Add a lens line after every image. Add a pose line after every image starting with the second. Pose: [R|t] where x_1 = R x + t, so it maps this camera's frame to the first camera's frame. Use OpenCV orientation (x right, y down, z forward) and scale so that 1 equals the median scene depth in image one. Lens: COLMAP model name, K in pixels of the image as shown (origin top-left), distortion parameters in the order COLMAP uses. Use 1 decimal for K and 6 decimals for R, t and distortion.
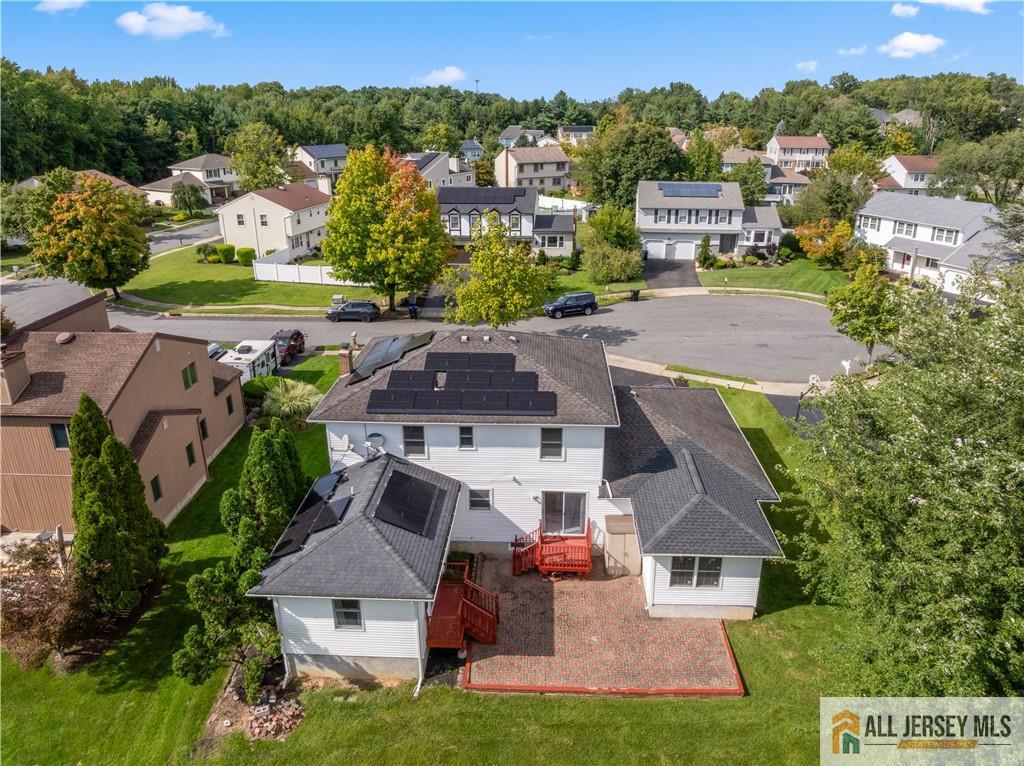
lens RADIAL K [[722.4, 0, 514.4], [0, 722.4, 380.2], [0, 0, 1]] dist [-0.041530, -0.001243]
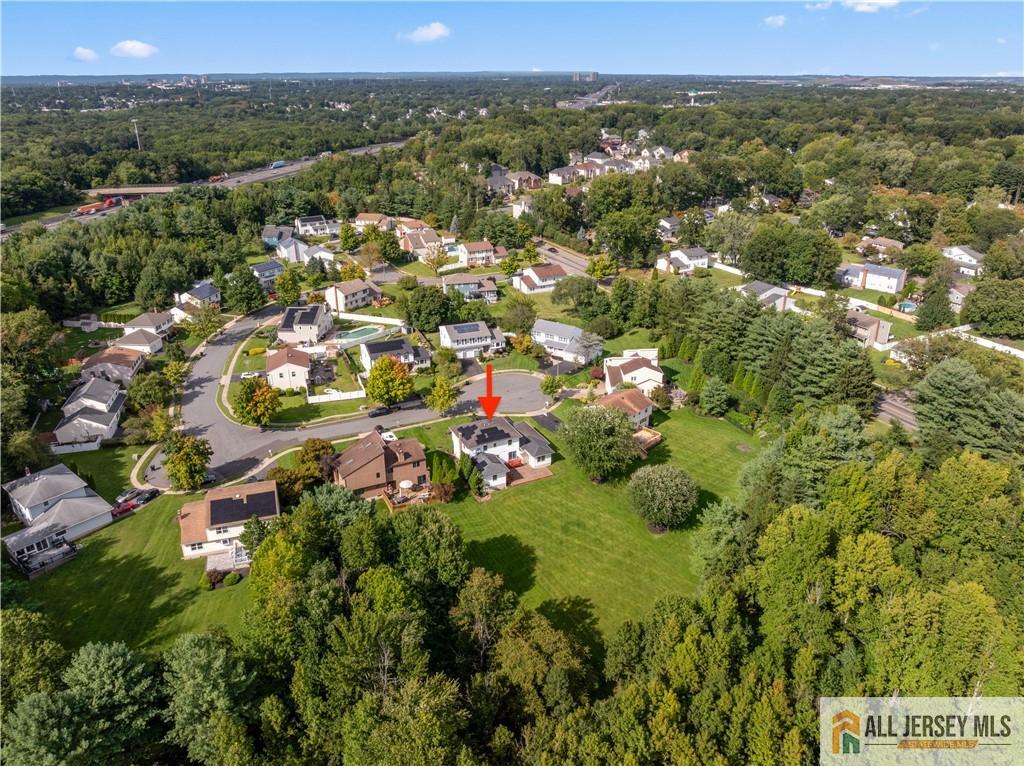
lens RADIAL K [[722.4, 0, 514.4], [0, 722.4, 380.2], [0, 0, 1]] dist [-0.041530, -0.001243]
pose [[0.878161, -0.187325, 0.440161, -2.075420], [0.172329, 0.982240, 0.074212, -0.717415], [-0.446246, 0.010682, 0.894847, -3.583359]]
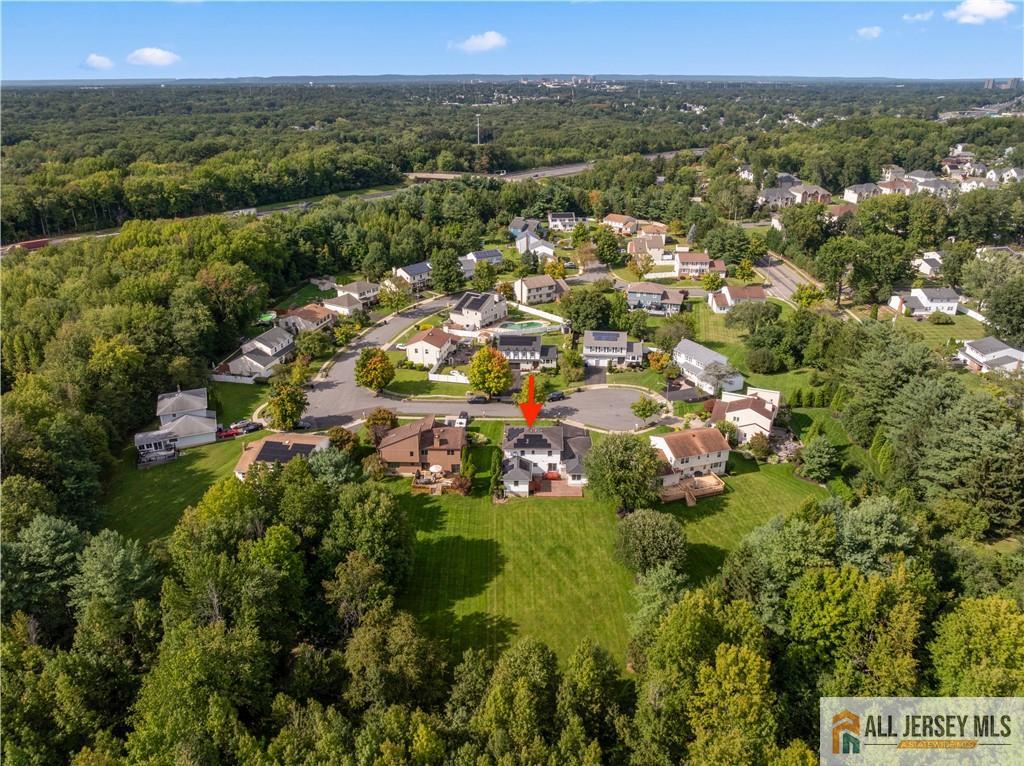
lens RADIAL K [[721.2, 0, 515.8], [0, 721.2, 364.4], [0, 0, 1]] dist [-0.033157, -0.000469]
pose [[0.999868, -0.005607, 0.015245, -0.257849], [0.005429, 0.999917, 0.011662, -0.589687], [-0.015309, -0.011578, 0.999816, -3.985182]]
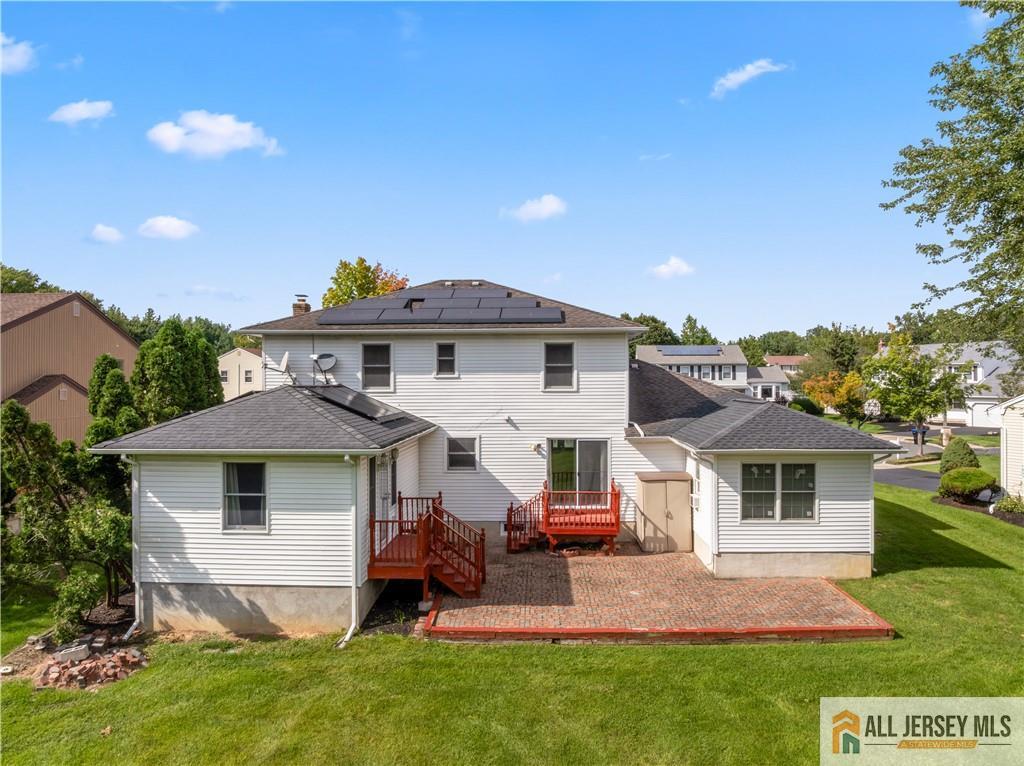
lens RADIAL K [[722.4, 0, 514.4], [0, 722.4, 380.2], [0, 0, 1]] dist [-0.041530, -0.001243]
pose [[0.999975, 0.003077, 0.006311, 0.000119], [-0.000601, 0.933097, -0.359624, 0.364235], [-0.006995, 0.359611, 0.933076, 0.297603]]
